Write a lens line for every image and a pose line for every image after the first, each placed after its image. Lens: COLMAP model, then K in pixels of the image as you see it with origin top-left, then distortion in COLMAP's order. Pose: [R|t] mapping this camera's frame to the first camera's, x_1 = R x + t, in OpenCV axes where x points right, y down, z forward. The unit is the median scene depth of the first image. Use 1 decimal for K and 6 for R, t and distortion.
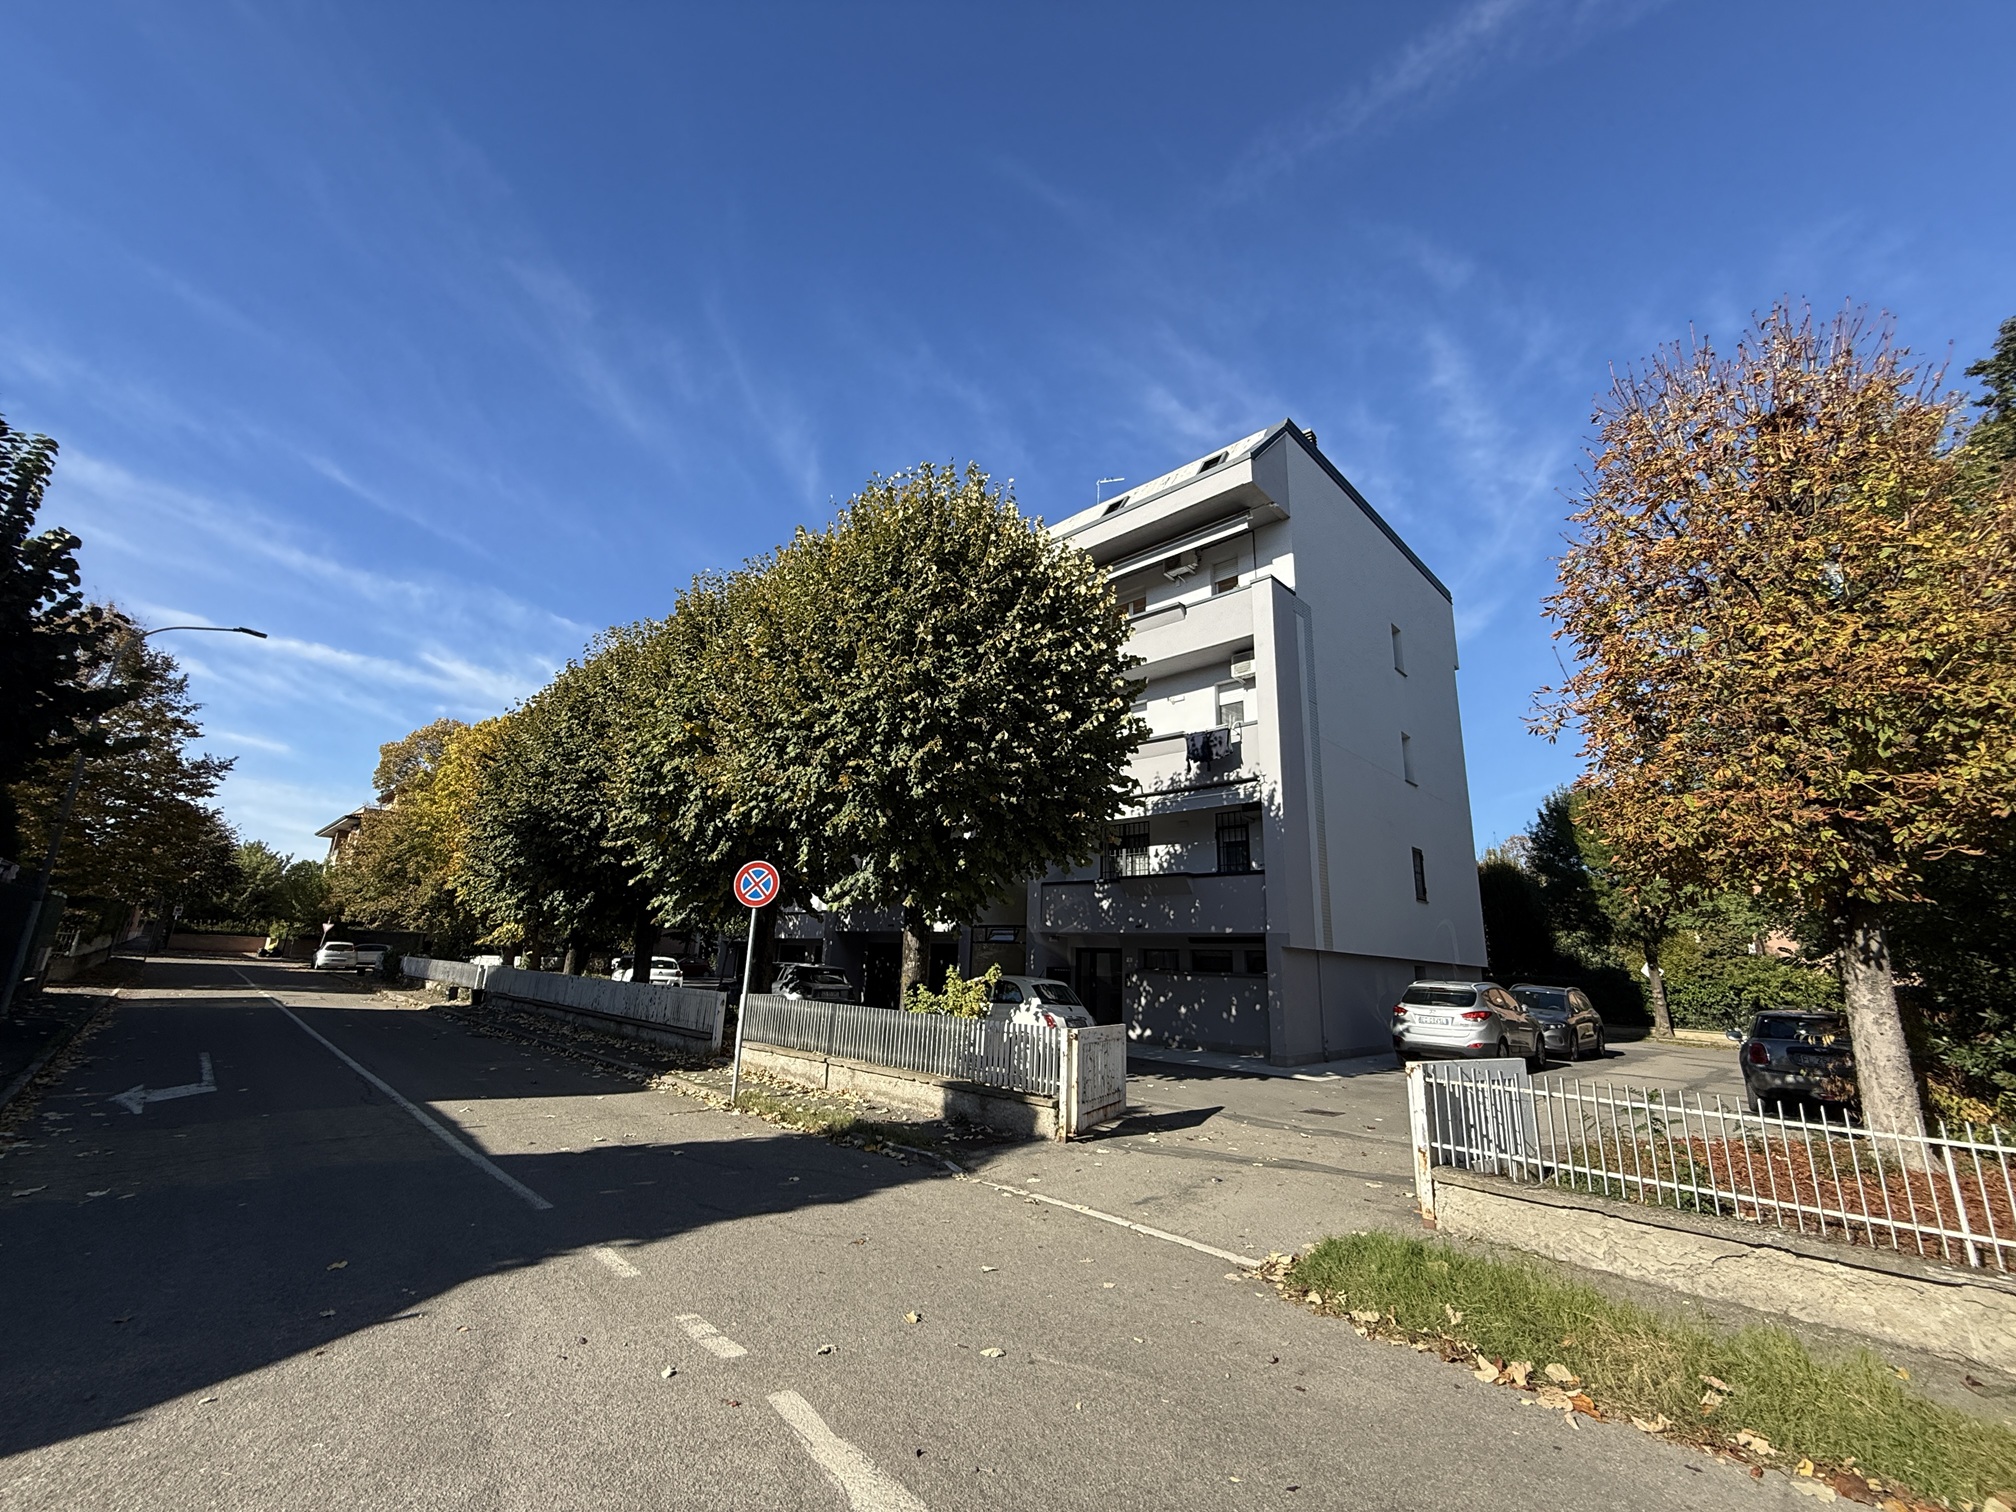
lens RADIAL K [[801.1, 0, 1001.3], [0, 801.1, 748.7], [0, 0, 1]] dist [-0.000738, -0.000029]
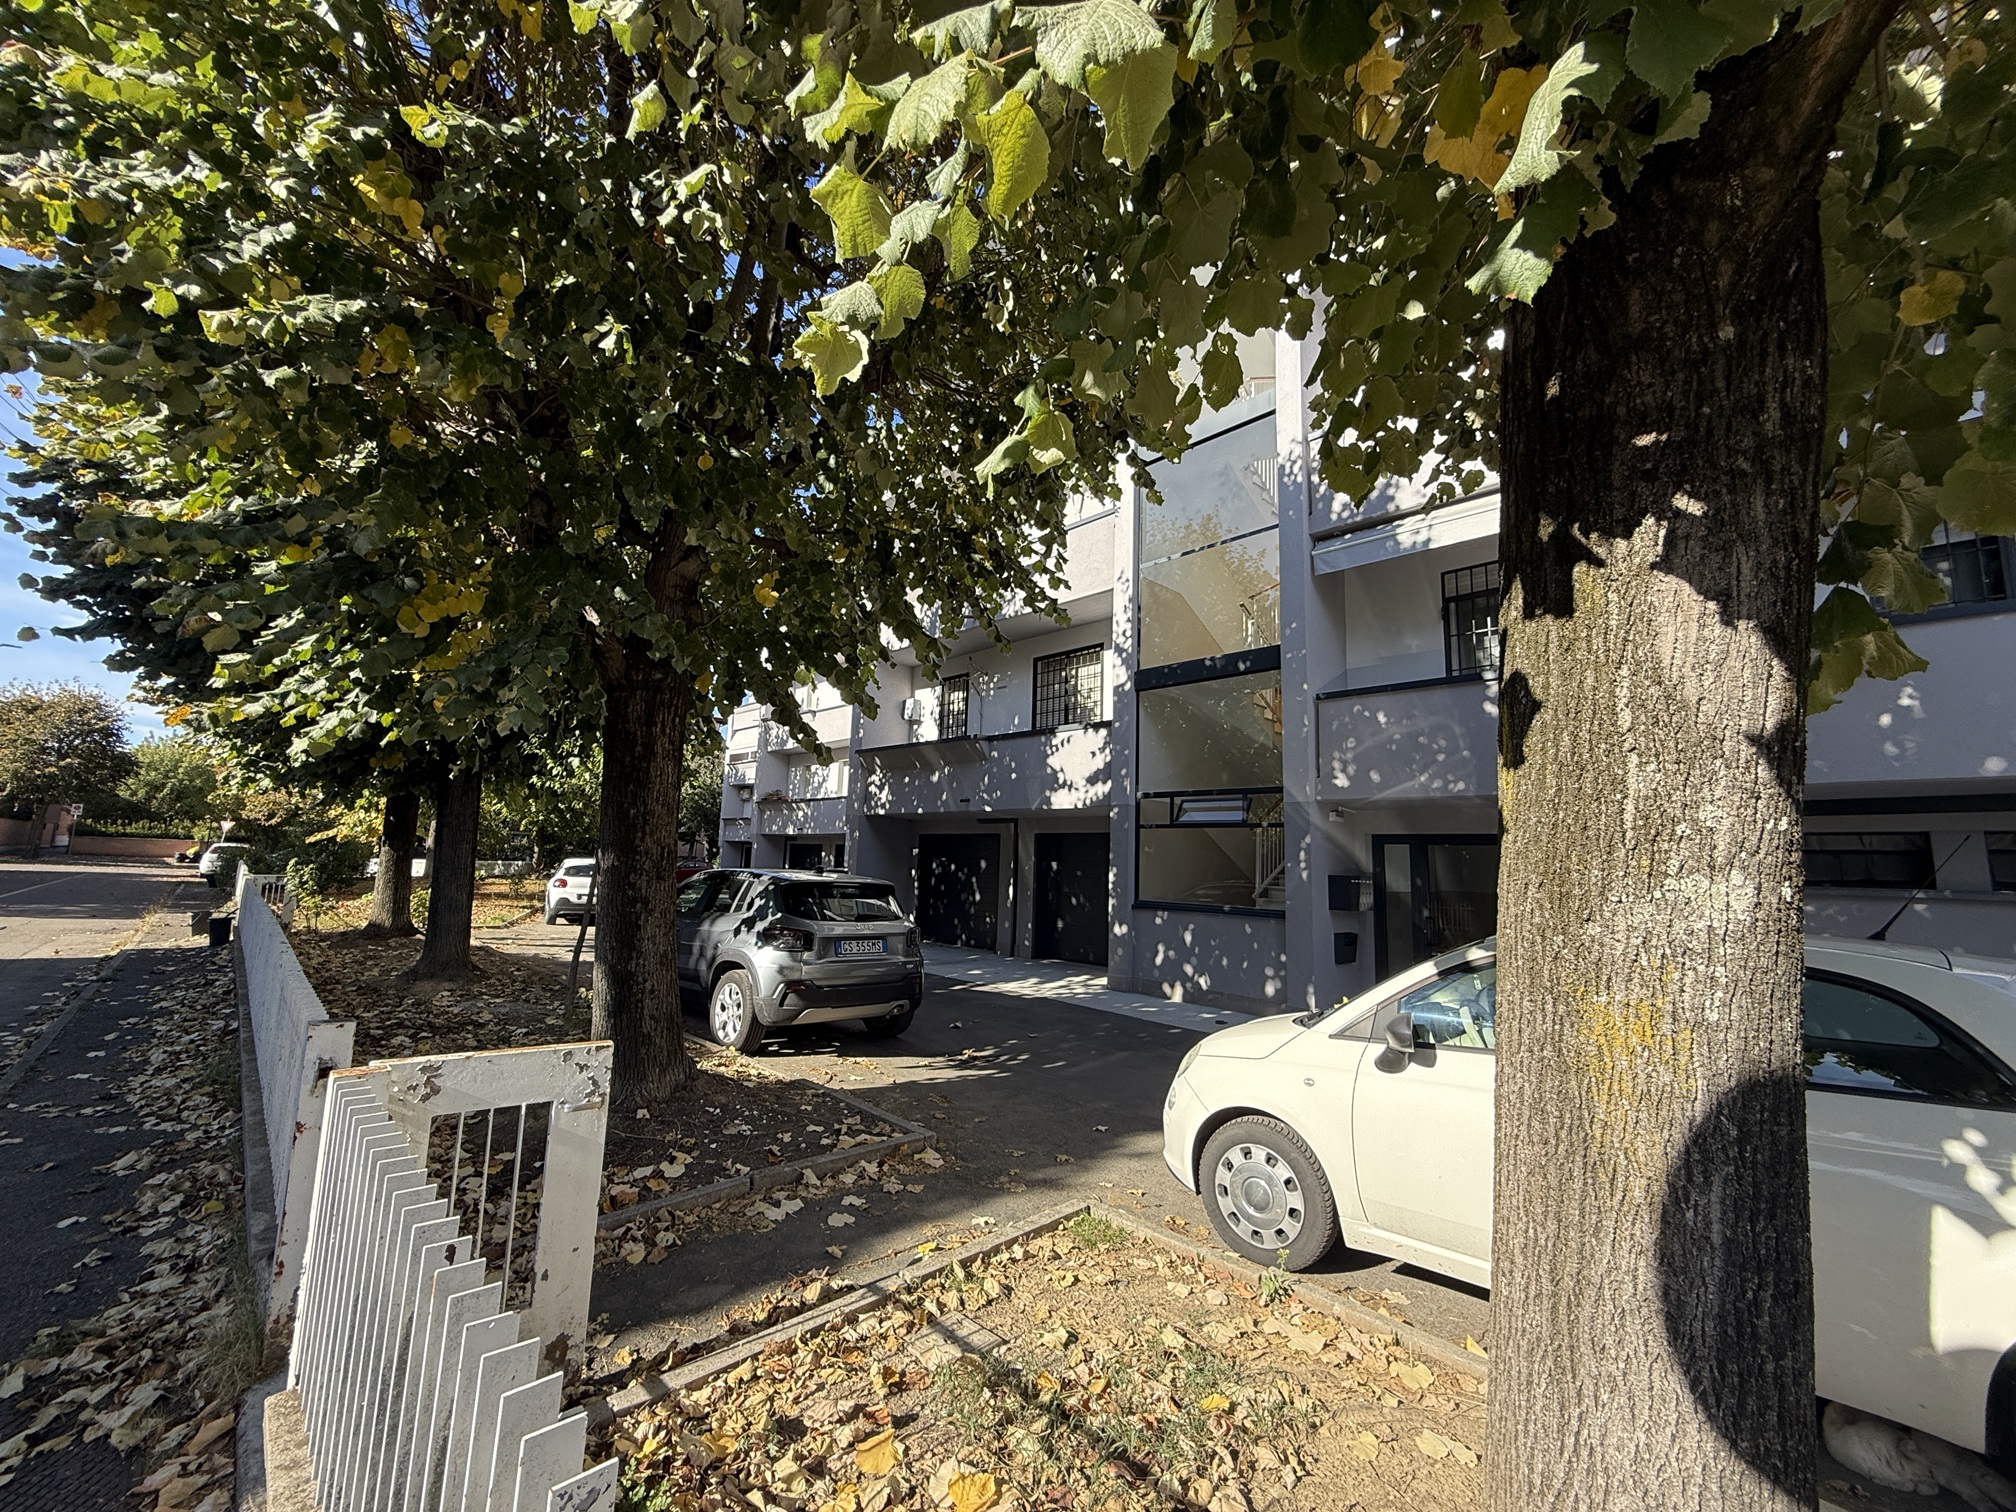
lens RADIAL K [[801.1, 0, 1001.3], [0, 801.1, 748.7], [0, 0, 1]] dist [-0.000738, -0.000029]
pose [[0.999650, -0.007870, -0.025244, -0.060505], [0.010740, 0.993230, 0.115664, 0.074130], [0.024162, -0.115895, 0.992968, 0.279033]]
